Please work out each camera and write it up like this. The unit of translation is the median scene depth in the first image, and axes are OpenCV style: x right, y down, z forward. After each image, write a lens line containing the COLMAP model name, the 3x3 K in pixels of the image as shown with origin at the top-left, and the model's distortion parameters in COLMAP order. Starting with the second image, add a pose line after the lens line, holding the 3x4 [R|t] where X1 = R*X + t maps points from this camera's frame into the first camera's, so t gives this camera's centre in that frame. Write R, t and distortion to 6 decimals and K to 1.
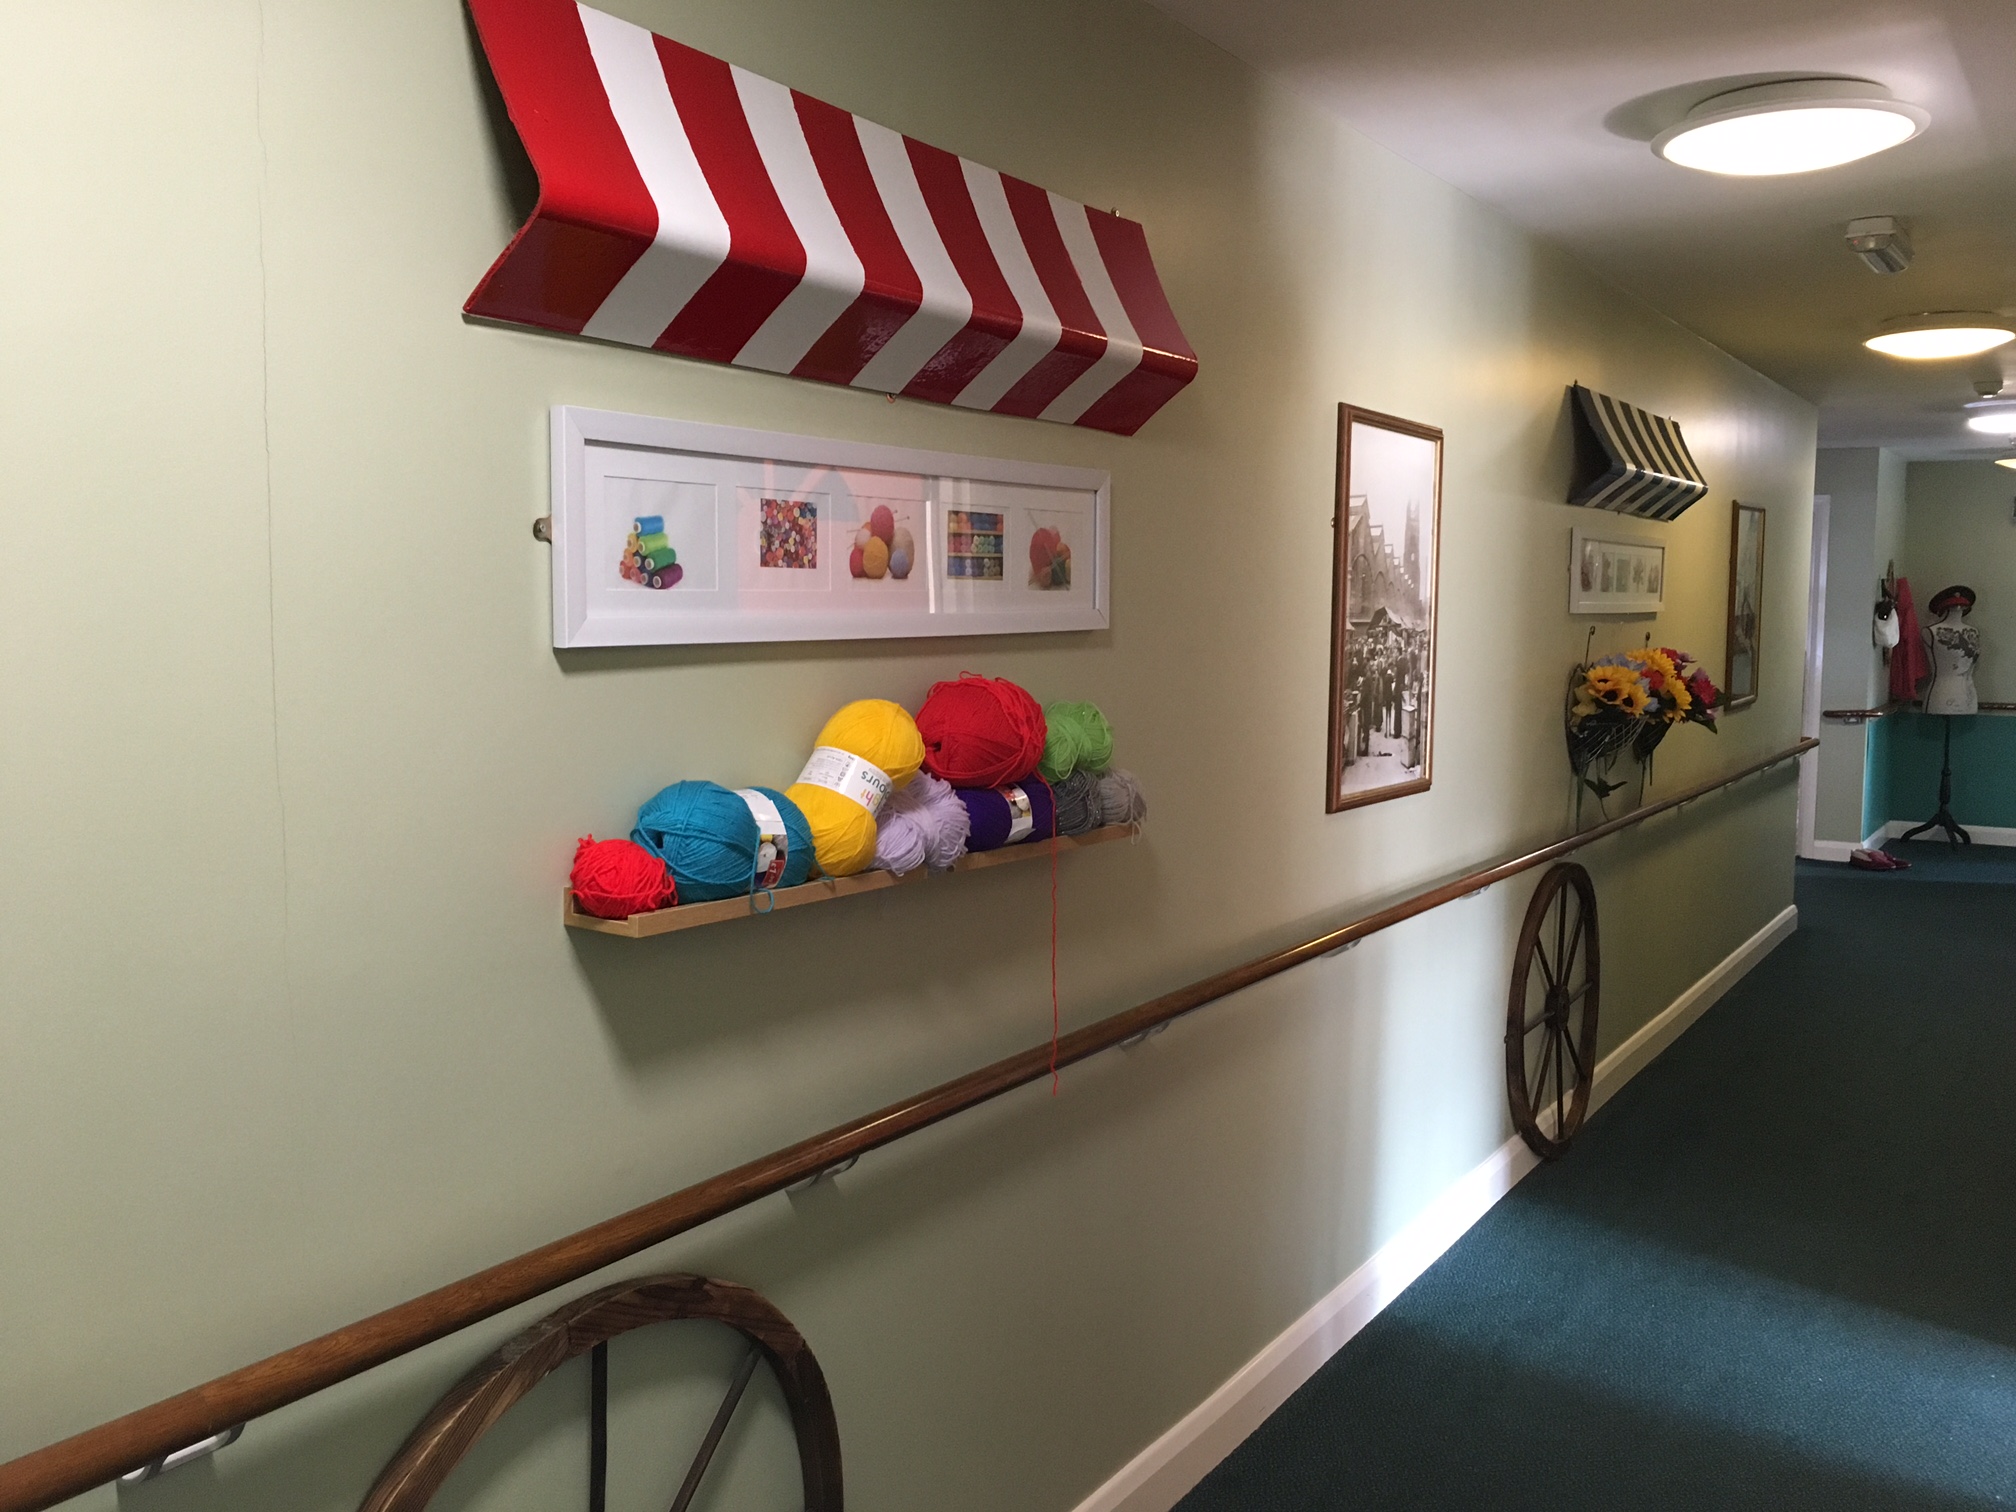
lens RADIAL K [[1700.0, 0, 1007.6], [0, 1700.0, 756.5], [0, 0, 1]] dist [-0.002844, -0.001535]
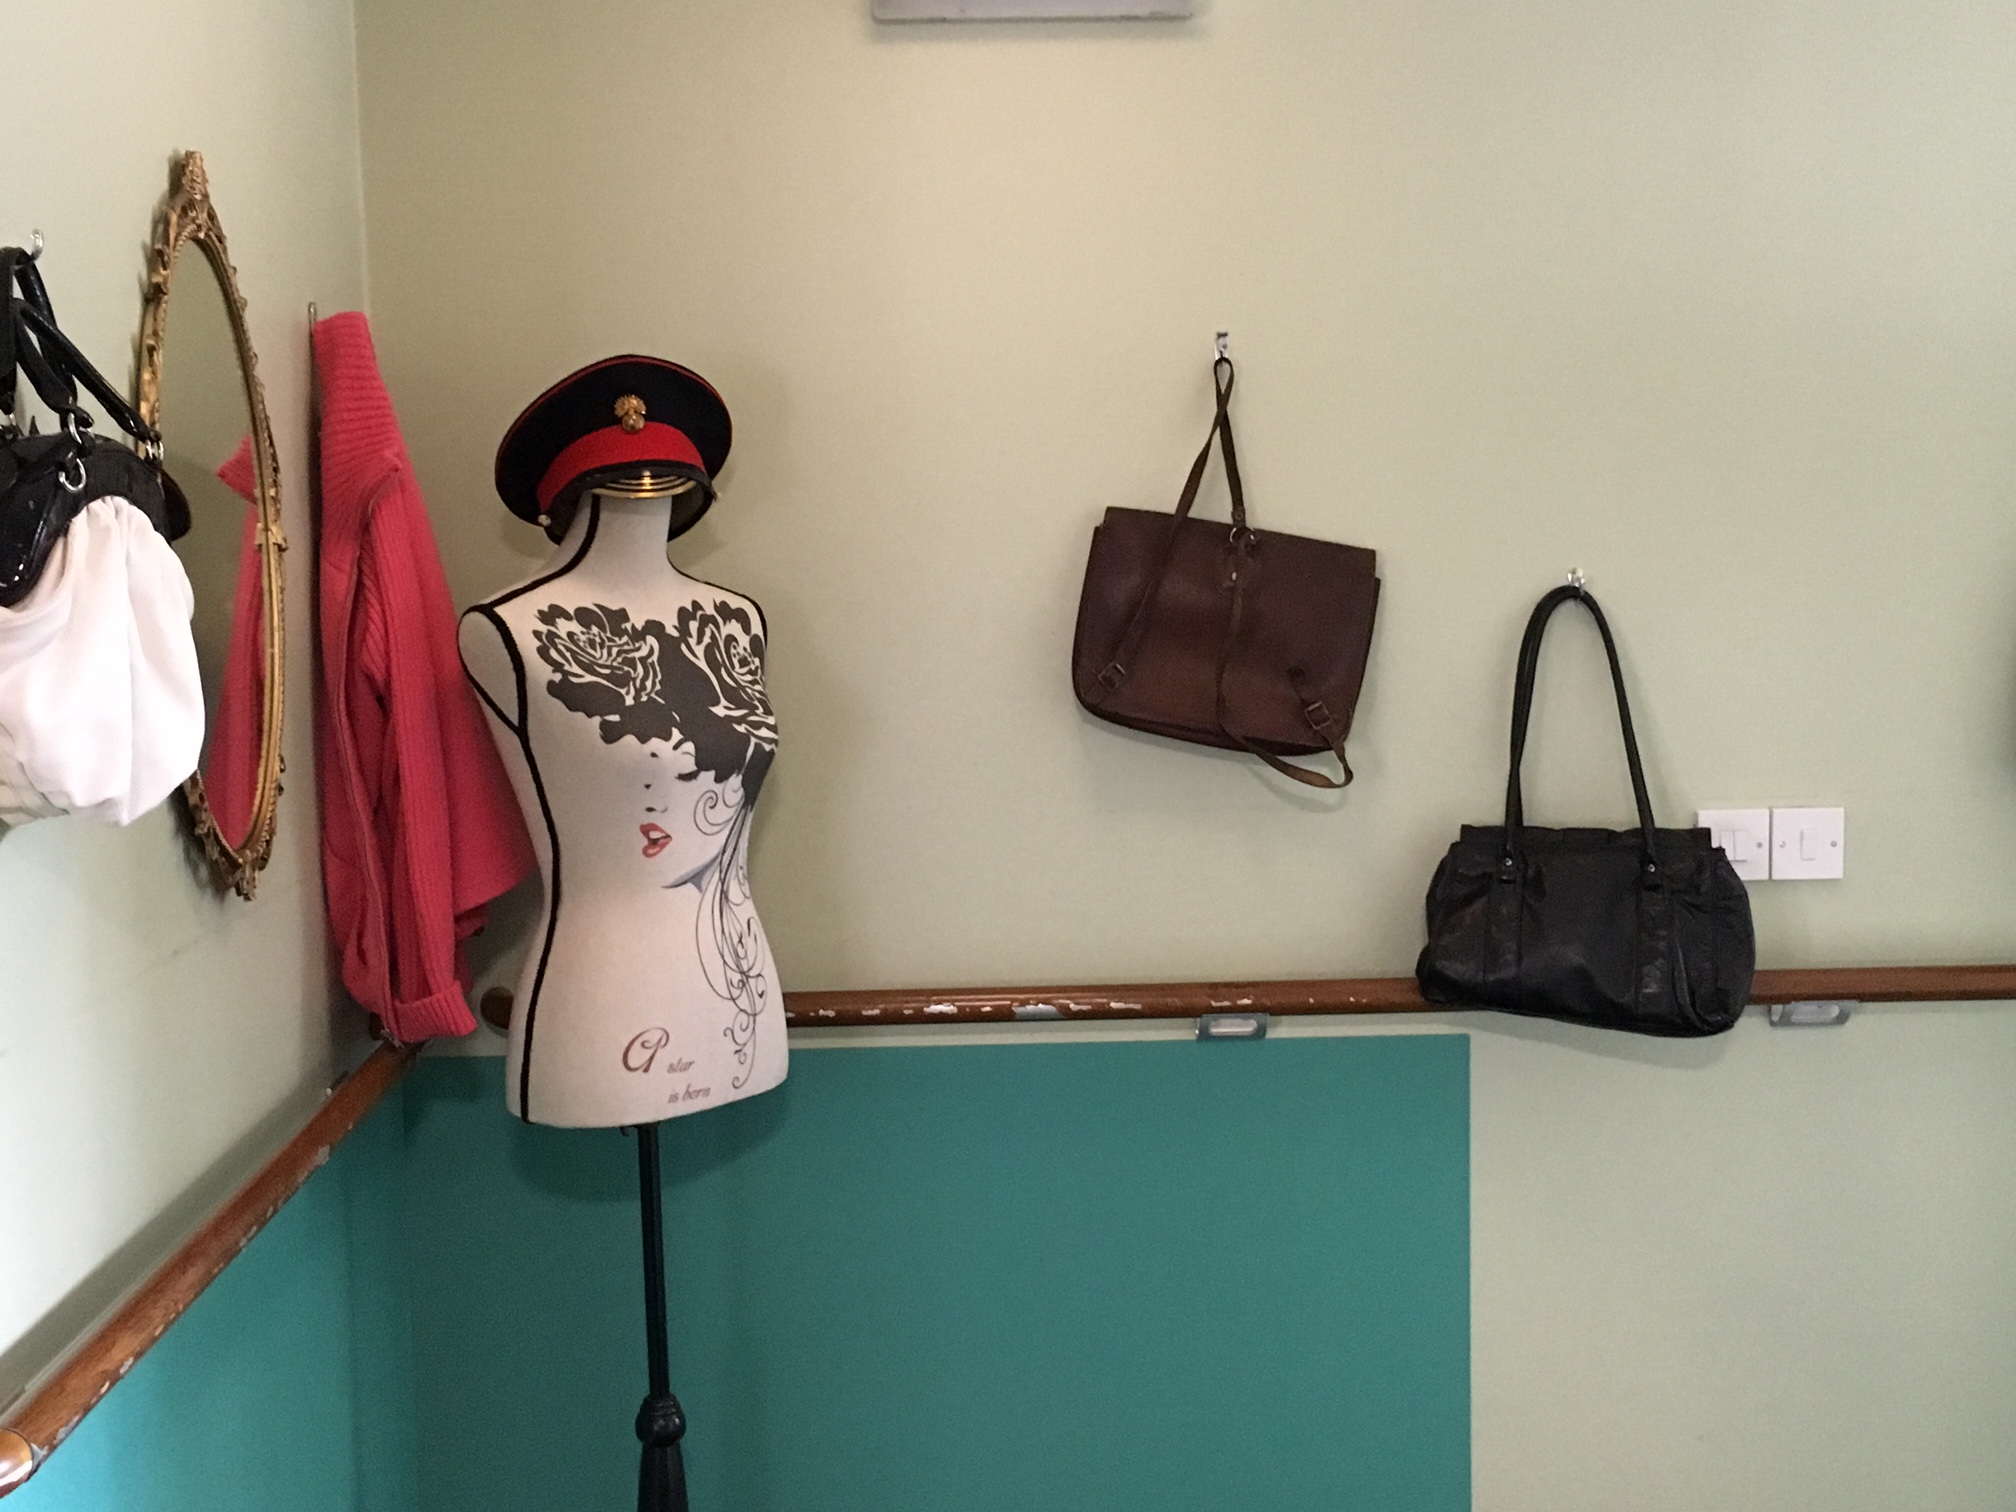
lens RADIAL K [[2412.2, 0, 1008.5], [0, 2412.2, 755.3], [0, 0, 1]] dist [-0.017823, 0.000000]
pose [[0.819952, -0.093968, 0.564667, 0.450419], [0.070170, 0.995495, 0.063770, -0.073554], [-0.568116, -0.012666, 0.822851, 0.779411]]
